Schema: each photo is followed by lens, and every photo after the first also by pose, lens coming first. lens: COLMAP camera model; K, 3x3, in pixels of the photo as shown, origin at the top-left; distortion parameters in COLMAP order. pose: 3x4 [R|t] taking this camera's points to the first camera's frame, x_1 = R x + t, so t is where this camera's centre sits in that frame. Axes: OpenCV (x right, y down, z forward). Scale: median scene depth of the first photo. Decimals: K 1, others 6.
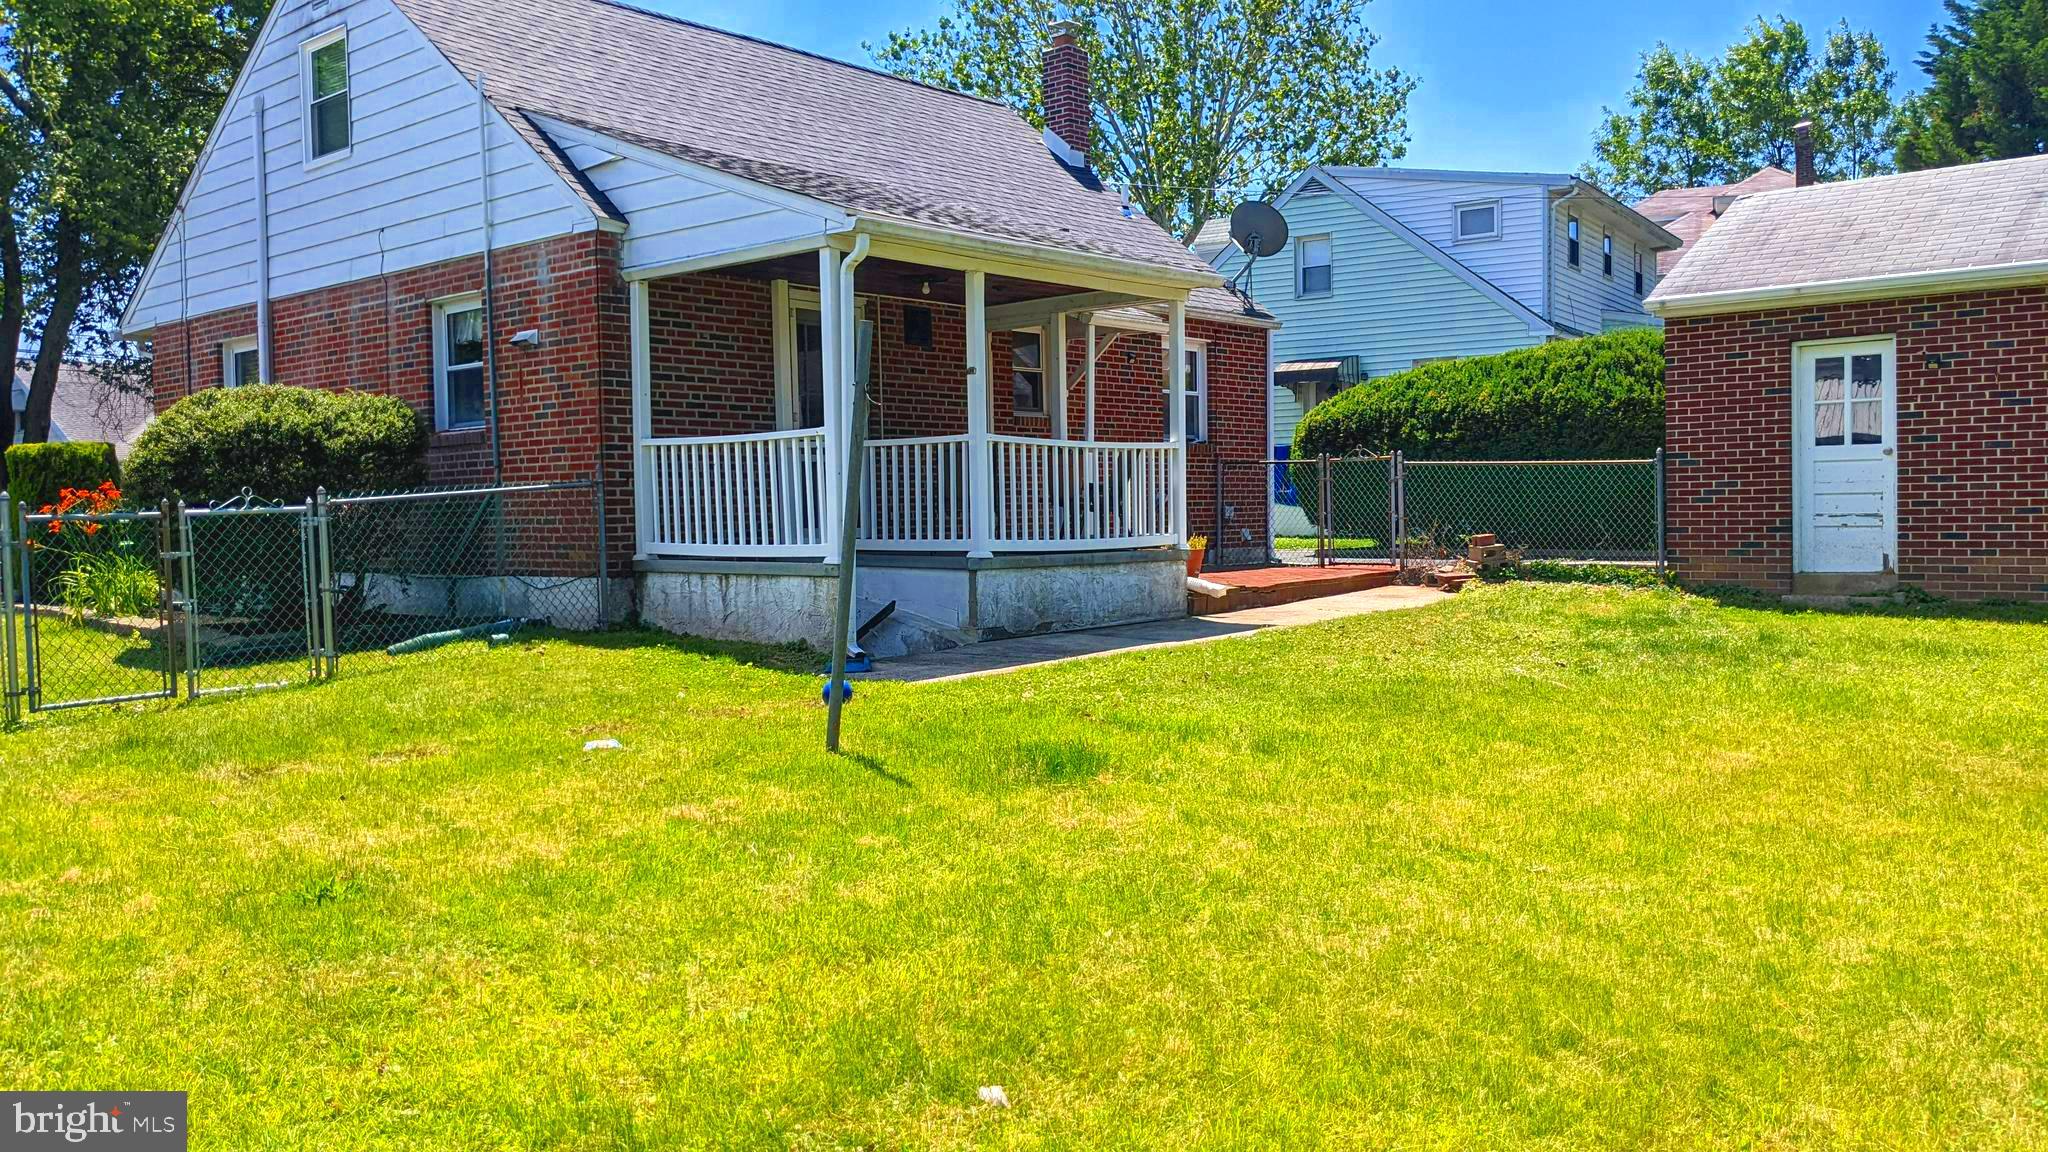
lens RADIAL K [[1619.6, 0, 1020.6], [0, 1619.6, 575.0], [0, 0, 1]] dist [0.052505, -0.067410]
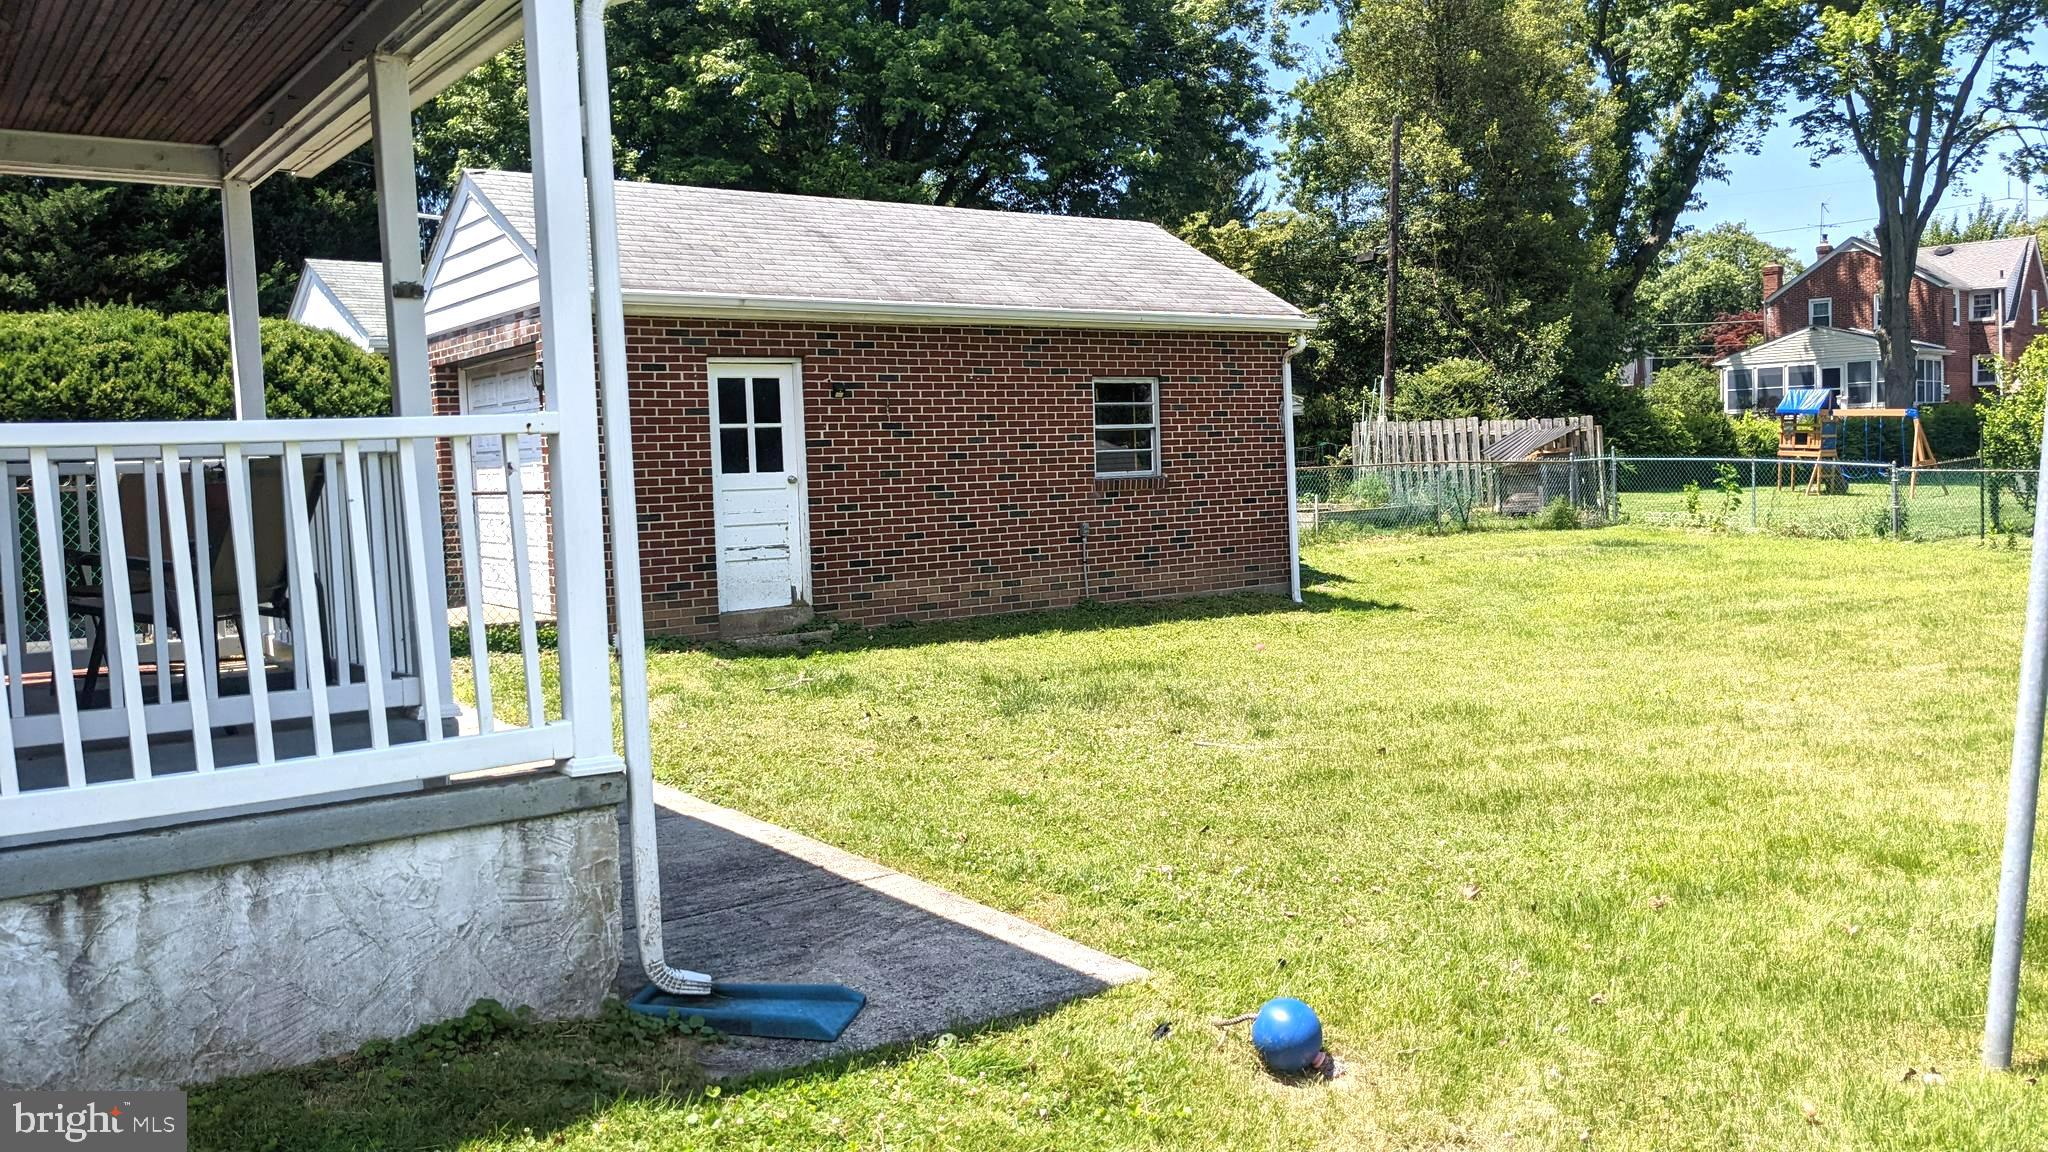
lens RADIAL K [[1619.6, 0, 1023.1], [0, 1619.6, 577.1], [0, 0, 1]] dist [0.052505, -0.067410]
pose [[0.212308, -0.057031, 0.975537, -0.376474], [0.068273, 0.996722, 0.043411, -0.050887], [-0.974815, 0.057387, 0.215505, 0.665012]]
